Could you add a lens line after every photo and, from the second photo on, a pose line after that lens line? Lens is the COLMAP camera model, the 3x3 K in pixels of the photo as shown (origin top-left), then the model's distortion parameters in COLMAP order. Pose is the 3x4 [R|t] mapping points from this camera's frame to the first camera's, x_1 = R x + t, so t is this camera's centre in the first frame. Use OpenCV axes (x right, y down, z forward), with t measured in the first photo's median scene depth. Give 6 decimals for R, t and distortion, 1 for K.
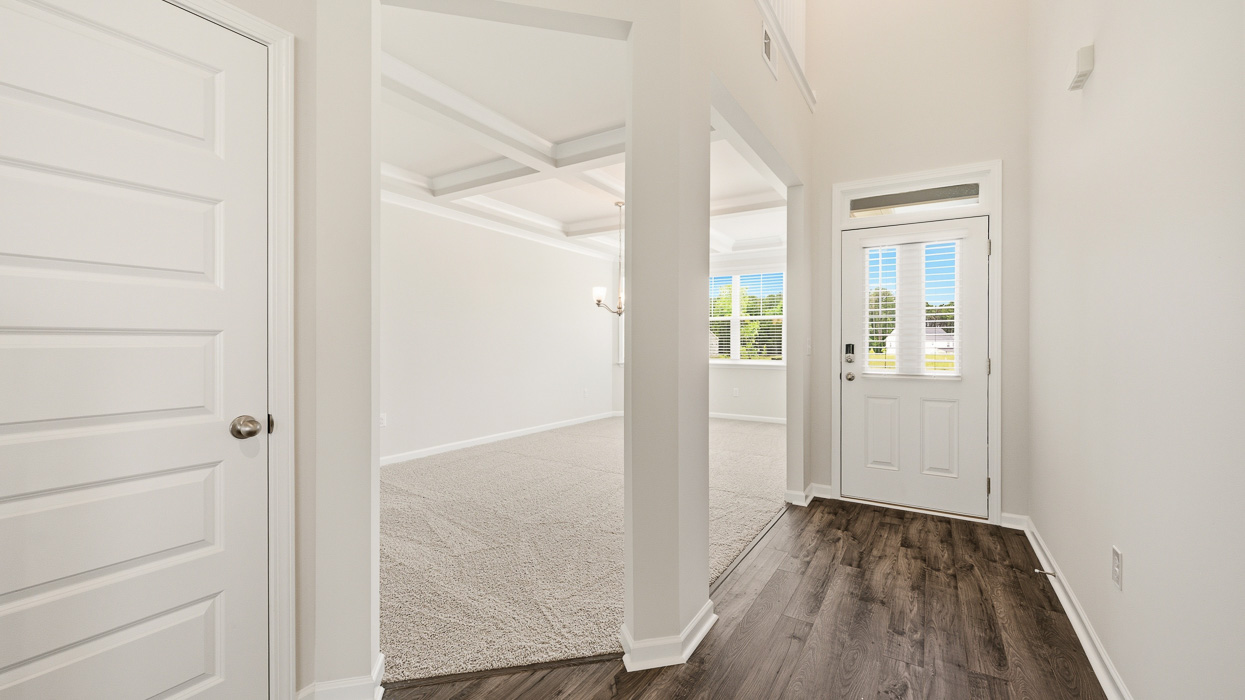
lens RADIAL K [[494.5, 0, 625.5], [0, 494.5, 348.6], [0, 0, 1]] dist [0.000017, -0.000014]
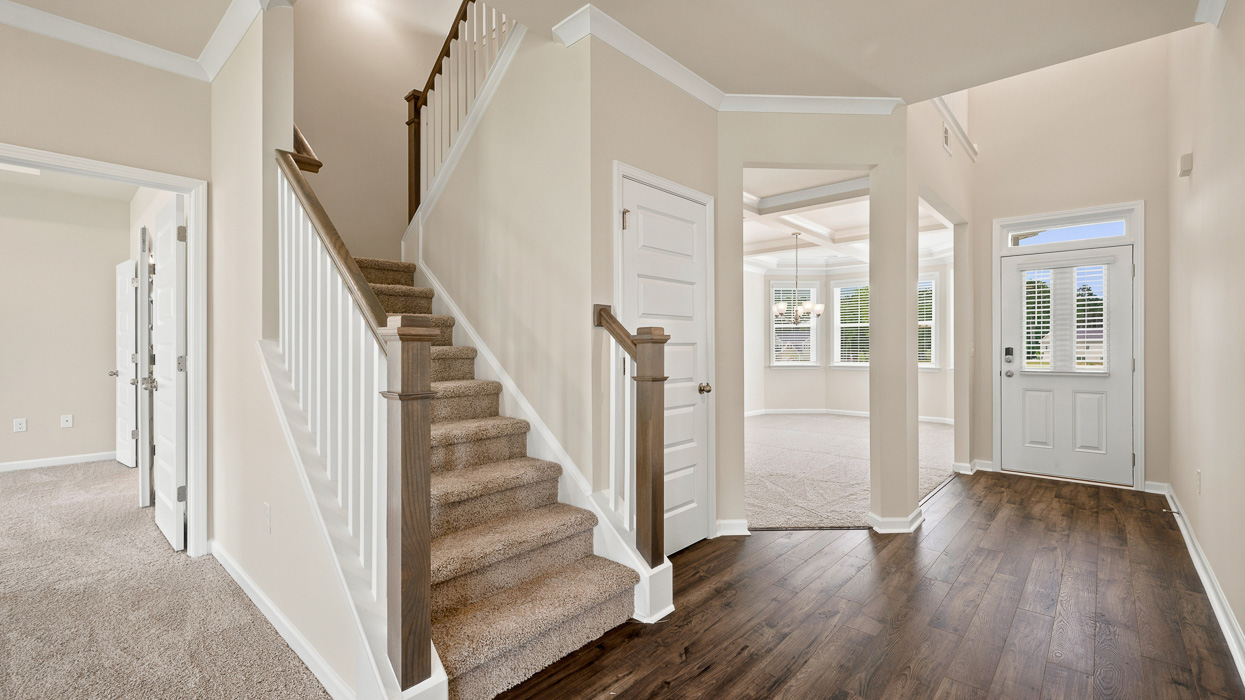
lens RADIAL K [[525.6, 0, 628.1], [0, 525.6, 352.3], [0, 0, 1]] dist [-0.000690, -0.000365]
pose [[0.983784, -0.002826, -0.179336, -0.295044], [0.002266, 0.999992, -0.003330, 0.004912], [0.179344, 0.002870, 0.983782, -0.554354]]
